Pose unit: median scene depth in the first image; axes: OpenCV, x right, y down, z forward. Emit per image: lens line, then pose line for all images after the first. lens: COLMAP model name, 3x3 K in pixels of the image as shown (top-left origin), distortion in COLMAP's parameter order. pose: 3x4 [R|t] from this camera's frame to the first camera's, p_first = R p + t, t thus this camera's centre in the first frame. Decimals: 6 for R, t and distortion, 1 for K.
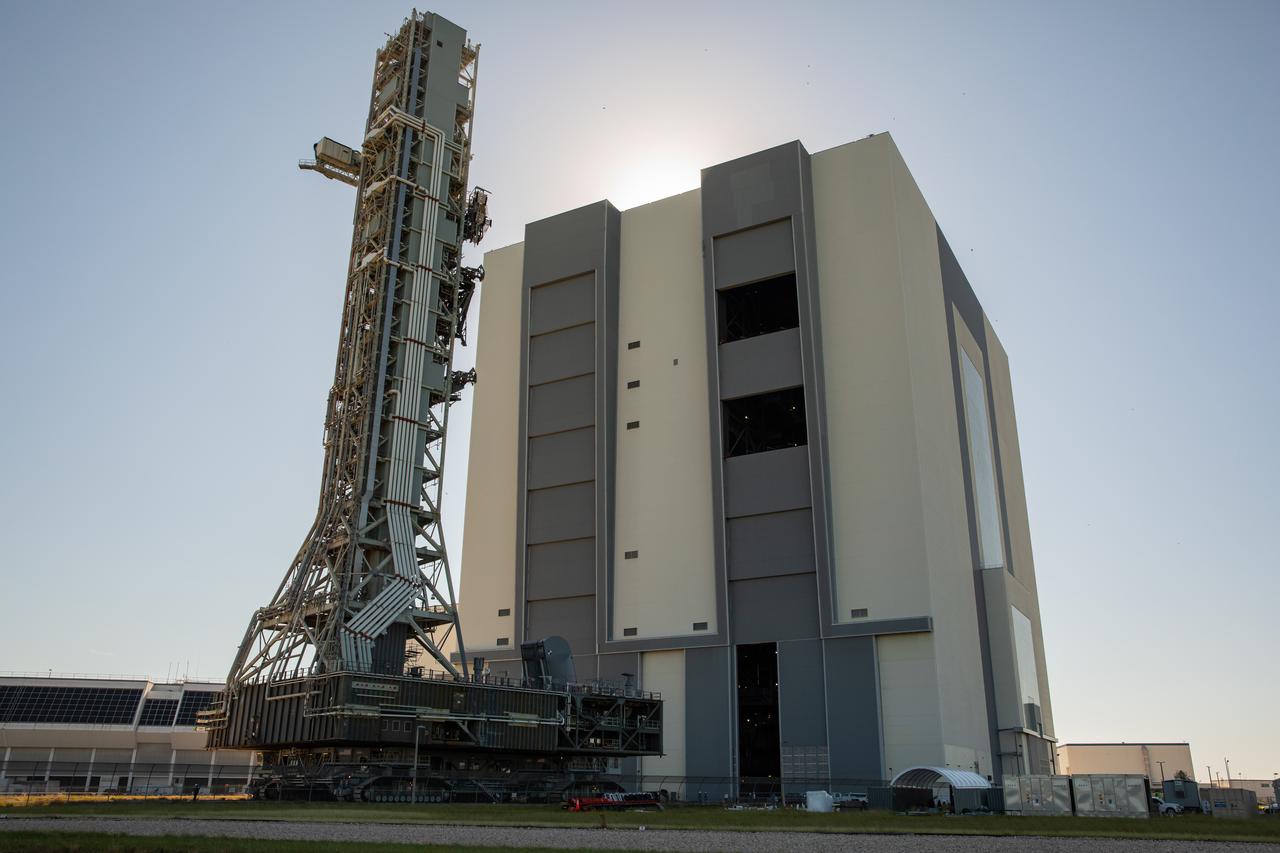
lens RADIAL K [[1021.4, 0, 640.0], [0, 1021.4, 426.5], [0, 0, 1]] dist [-0.066536, 0.006204]
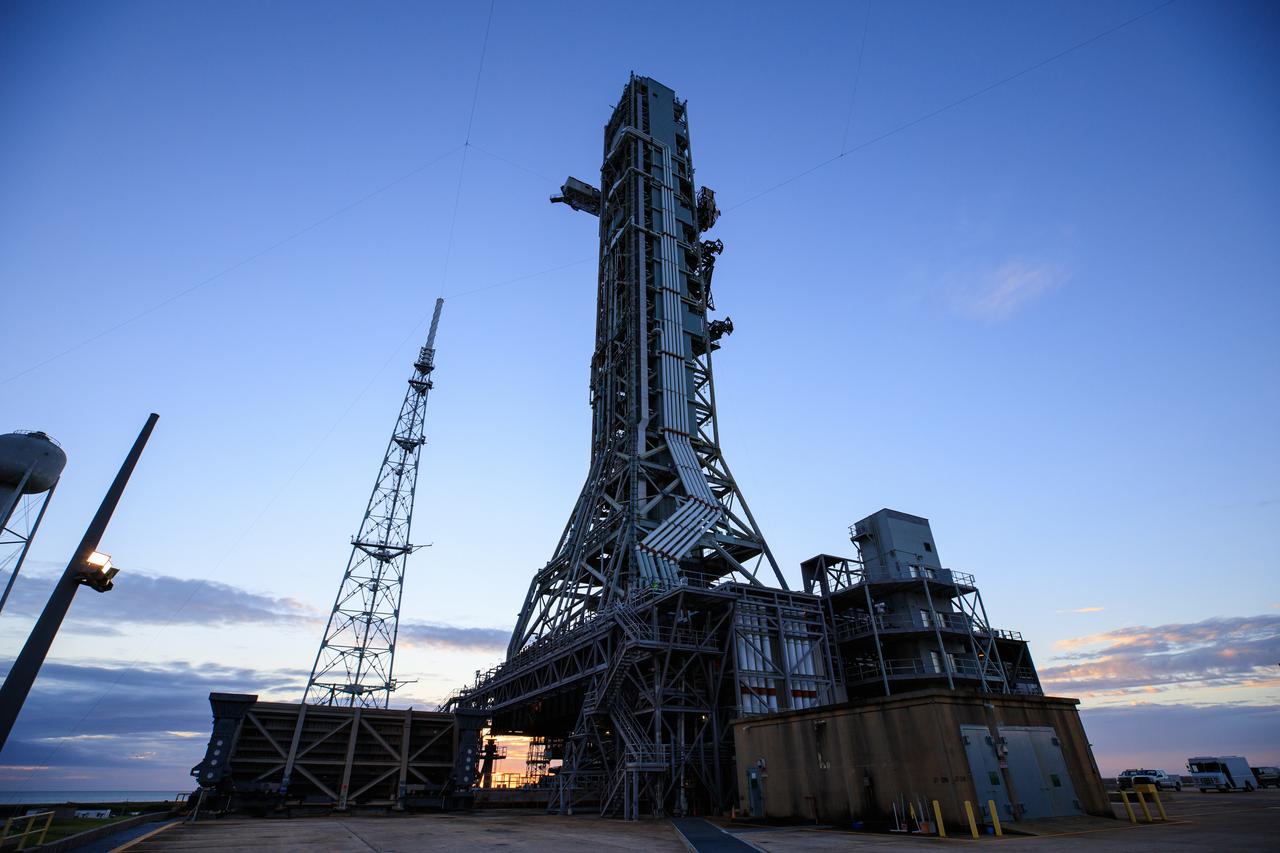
lens RADIAL K [[589.2, 0, 640.0], [0, 589.2, 426.5], [0, 0, 1]] dist [-0.028052, 0.000364]
pose [[0.974391, -0.134050, -0.180533, -0.169349], [0.095656, 0.973713, -0.206722, 0.171819], [0.203498, 0.184159, 0.961600, 0.473758]]
